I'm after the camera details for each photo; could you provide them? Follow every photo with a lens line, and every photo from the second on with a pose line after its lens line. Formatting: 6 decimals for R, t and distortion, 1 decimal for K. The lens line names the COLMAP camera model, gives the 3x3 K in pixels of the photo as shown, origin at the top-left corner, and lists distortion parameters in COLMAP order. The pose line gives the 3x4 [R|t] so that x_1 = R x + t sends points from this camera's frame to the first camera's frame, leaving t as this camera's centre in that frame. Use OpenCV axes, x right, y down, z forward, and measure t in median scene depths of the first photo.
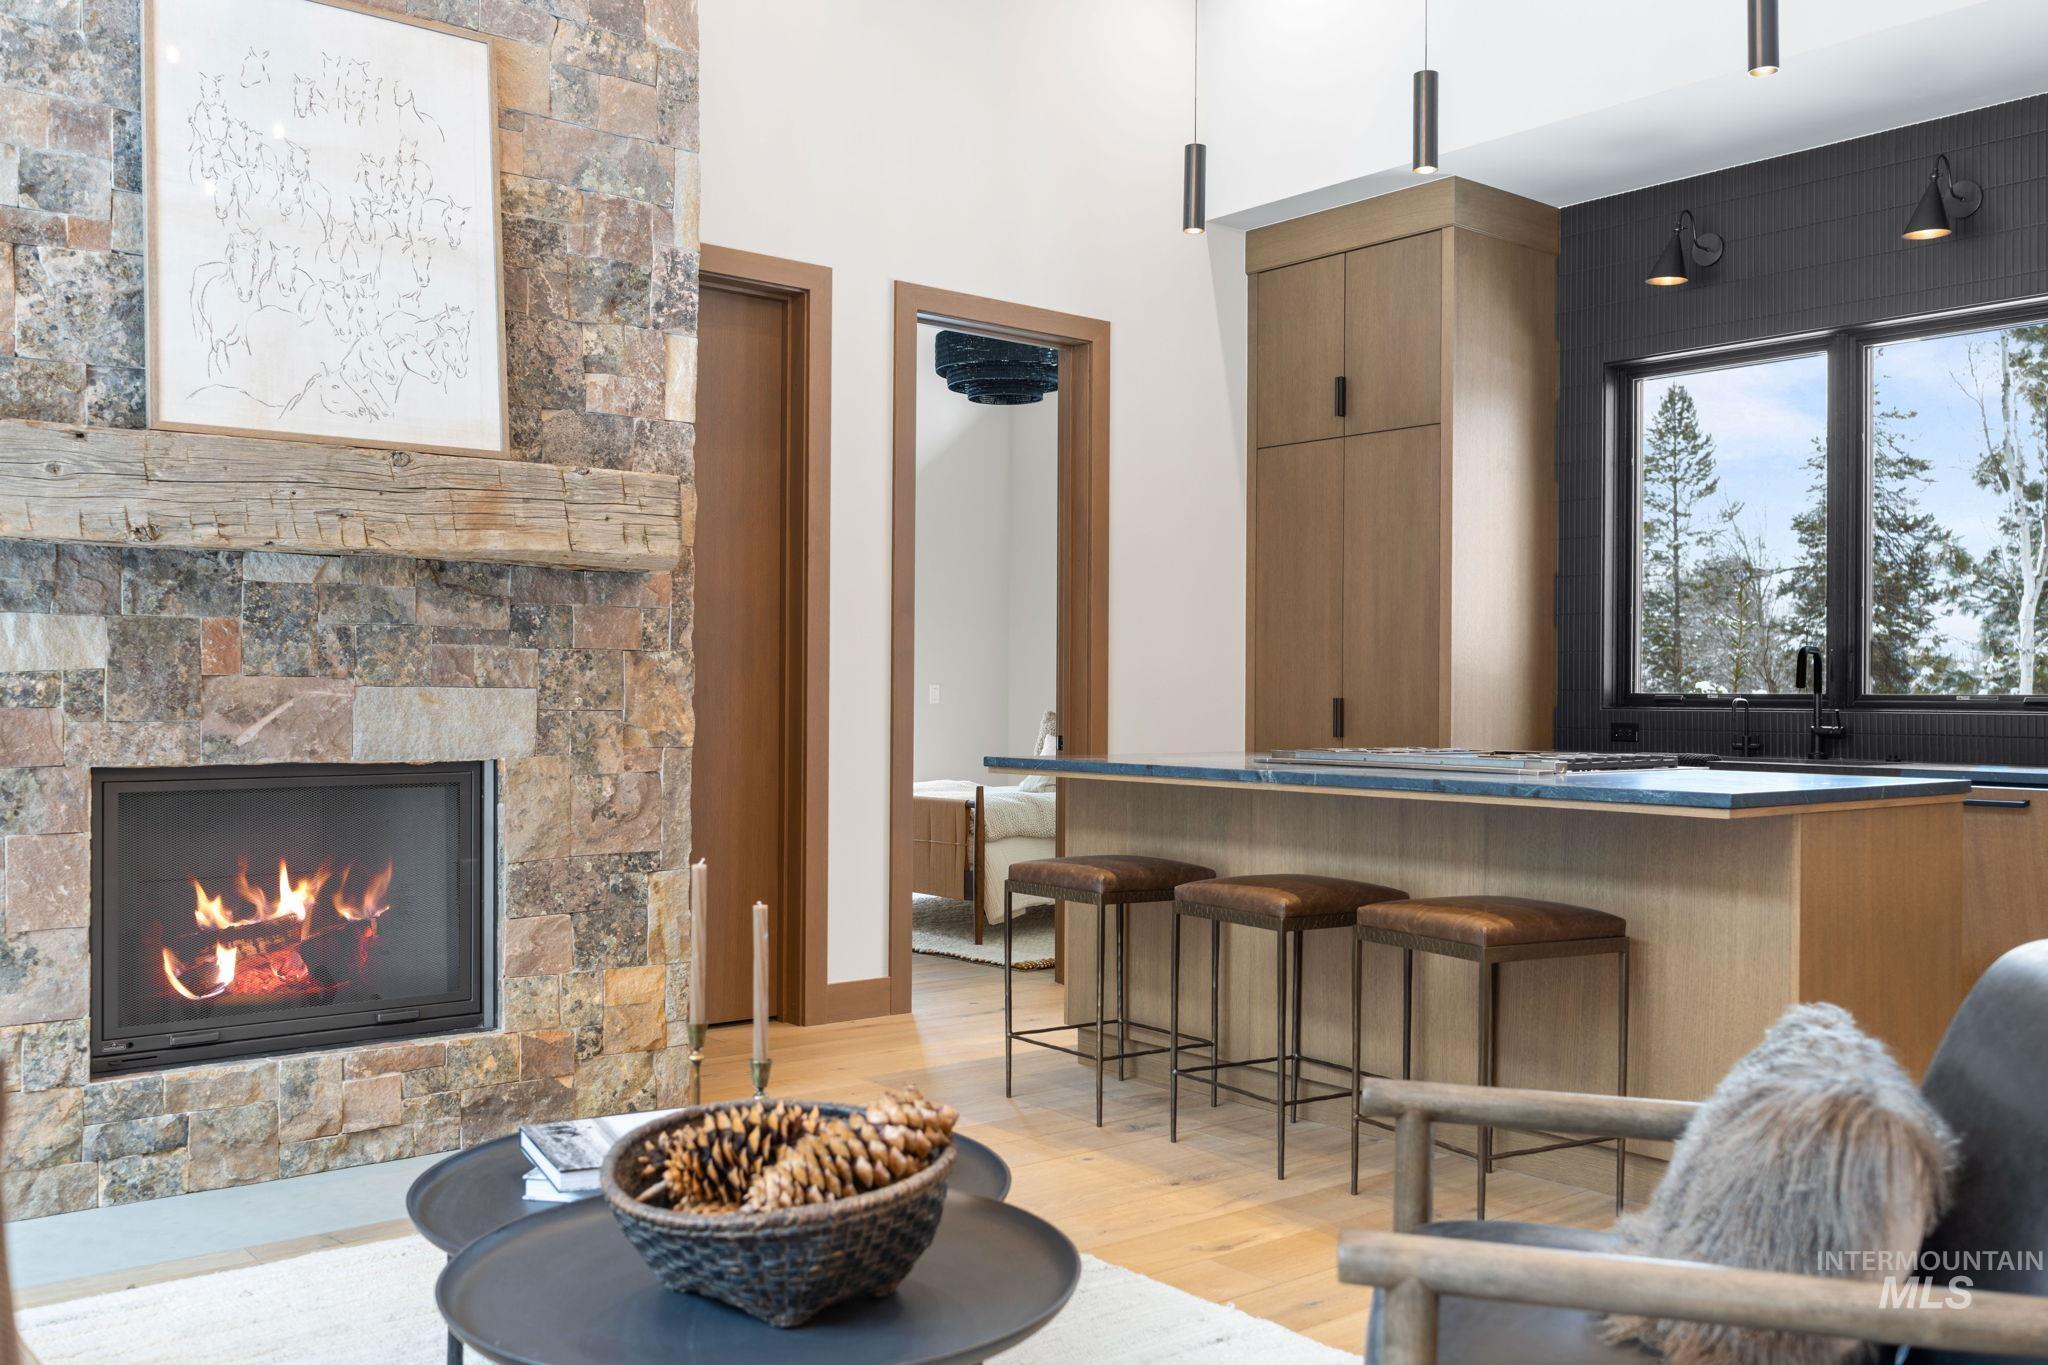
lens RADIAL K [[1769.3, 0, 1003.8], [0, 1769.3, 681.7], [0, 0, 1]] dist [-0.010038, -0.004551]
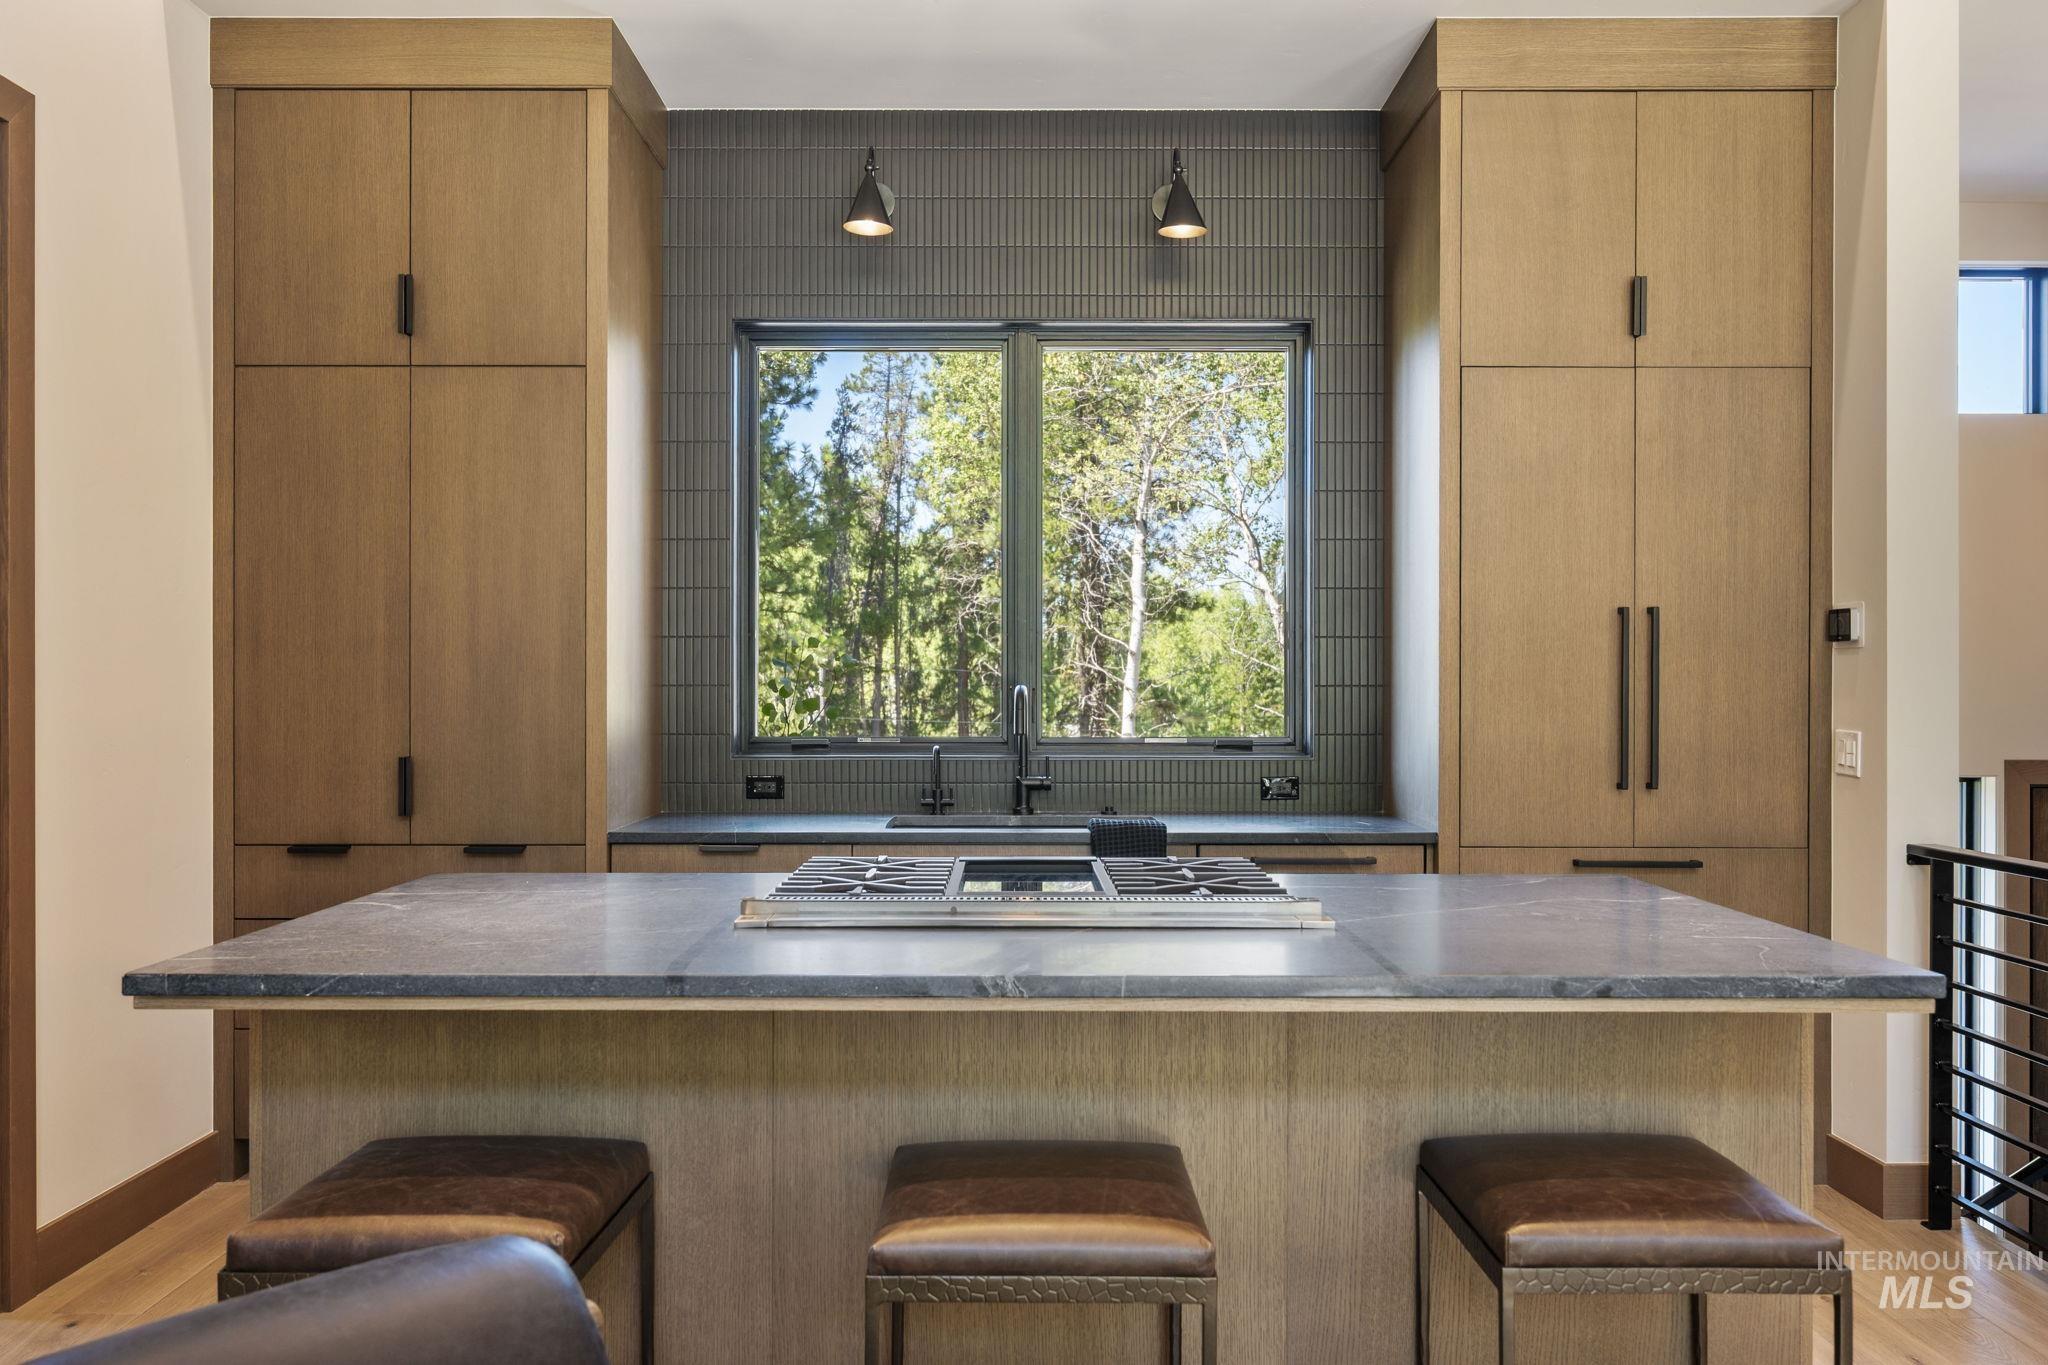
lens RADIAL K [[1584.9, 0, 1003.8], [0, 1584.9, 690.2], [0, 0, 1]] dist [-0.009810, 0.010486]
pose [[0.628408, -0.011601, 0.777798, -0.225150], [-0.002411, 0.999855, 0.016861, -0.044478], [-0.777881, -0.012471, 0.628288, 0.750373]]
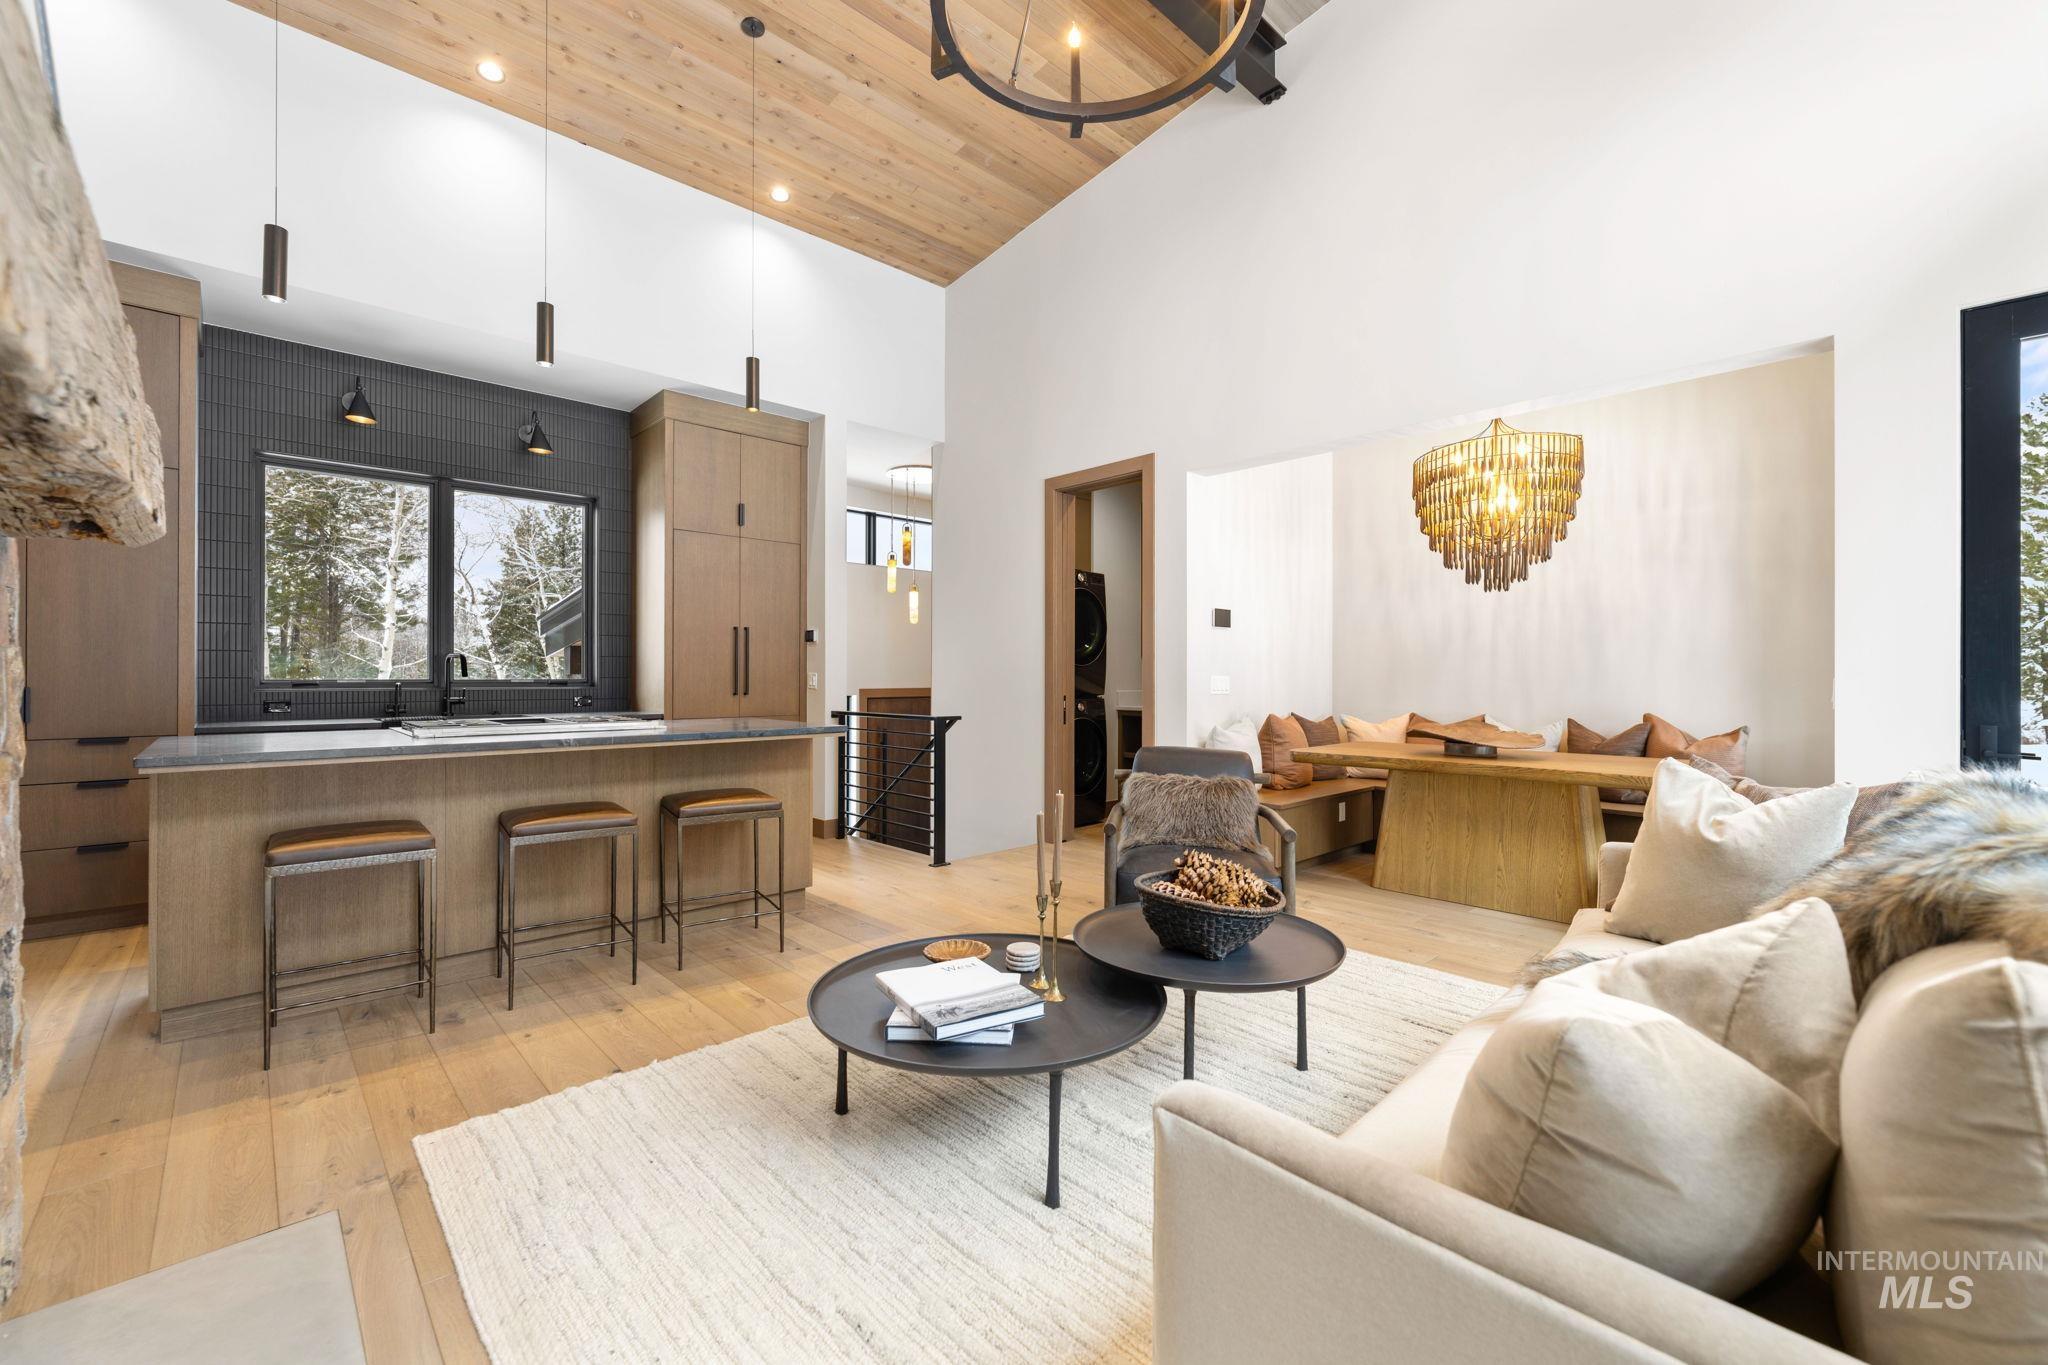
lens RADIAL K [[851.7, 0, 1030.0], [0, 851.7, 677.6], [0, 0, 1]] dist [-0.000305, -0.000354]
pose [[-0.084318, -0.010381, 0.996385, -0.658562], [-0.010503, 0.999899, 0.009529, -0.014685], [-0.996384, -0.009661, -0.084418, 0.703105]]
